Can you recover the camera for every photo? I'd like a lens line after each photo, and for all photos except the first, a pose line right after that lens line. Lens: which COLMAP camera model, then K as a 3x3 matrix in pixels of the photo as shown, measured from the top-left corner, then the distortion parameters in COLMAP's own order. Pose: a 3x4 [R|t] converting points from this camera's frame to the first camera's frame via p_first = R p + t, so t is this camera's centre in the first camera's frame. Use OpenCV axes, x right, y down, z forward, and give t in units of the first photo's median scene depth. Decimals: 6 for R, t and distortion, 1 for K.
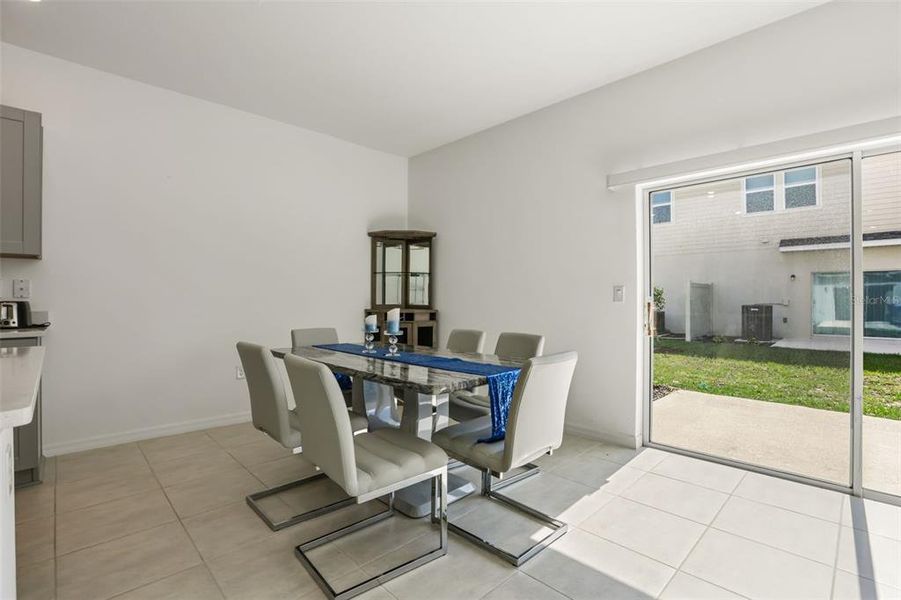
lens RADIAL K [[425.0, 0, 450.1], [0, 425.0, 295.8], [0, 0, 1]] dist [-0.002613, 0.000025]
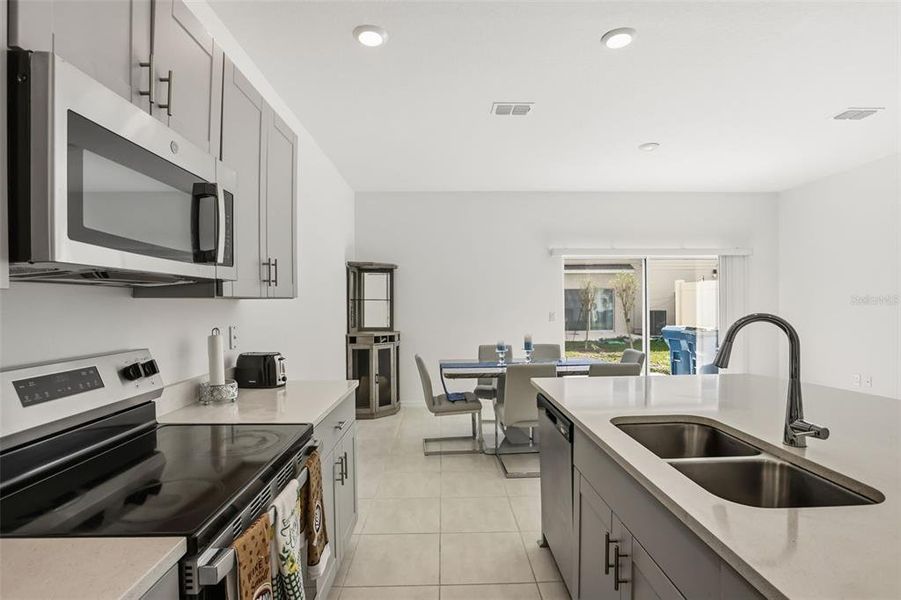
lens RADIAL K [[425.0, 0, 450.1], [0, 425.0, 295.8], [0, 0, 1]] dist [-0.002613, 0.000025]
pose [[0.682626, 0.004760, 0.730752, -0.732102], [0.003089, 0.999951, -0.009399, -0.048120], [-0.730761, 0.008674, 0.682578, 0.083049]]
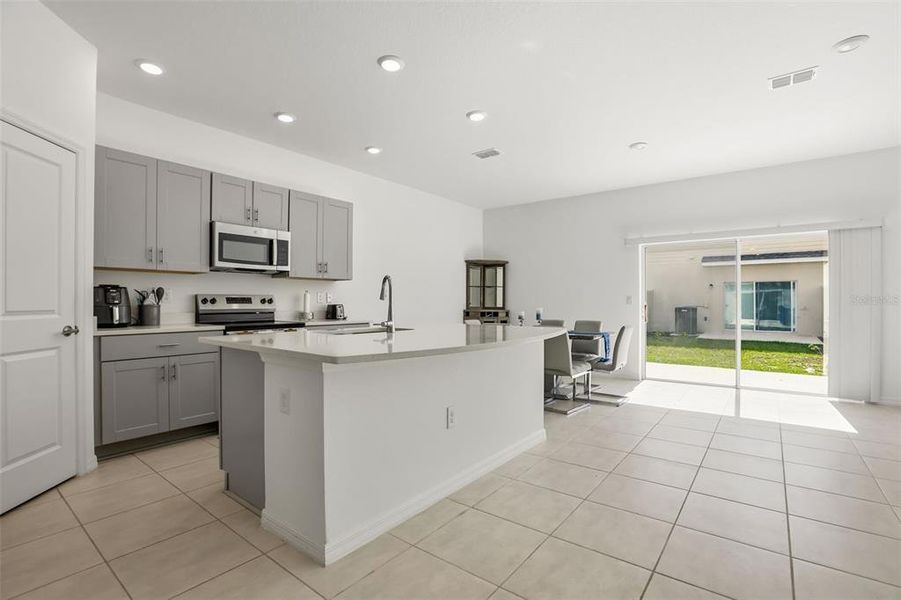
lens RADIAL K [[417.6, 0, 457.7], [0, 417.6, 298.1], [0, 0, 1]] dist [-0.003191, 0.000018]
pose [[0.990927, 0.002231, 0.134385, -0.393294], [-0.002047, 0.999997, -0.001510, -0.007355], [-0.134387, 0.001222, 0.990928, -0.477806]]
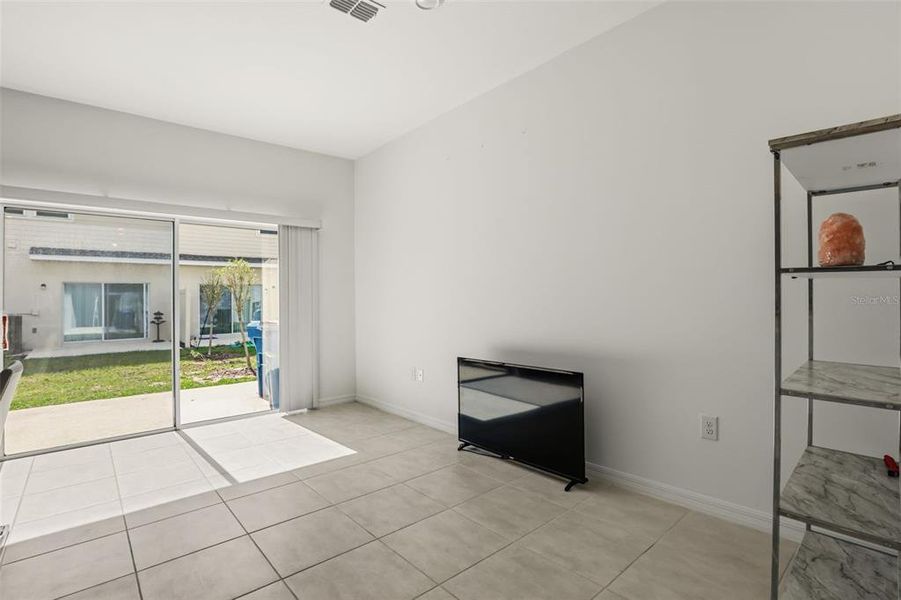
lens RADIAL K [[425.0, 0, 450.1], [0, 425.0, 295.8], [0, 0, 1]] dist [-0.002613, 0.000025]
pose [[0.089054, 0.008339, 0.995992, -0.257278], [0.009875, 0.999908, -0.009254, -0.009306], [-0.995978, 0.010660, 0.088963, -0.084501]]
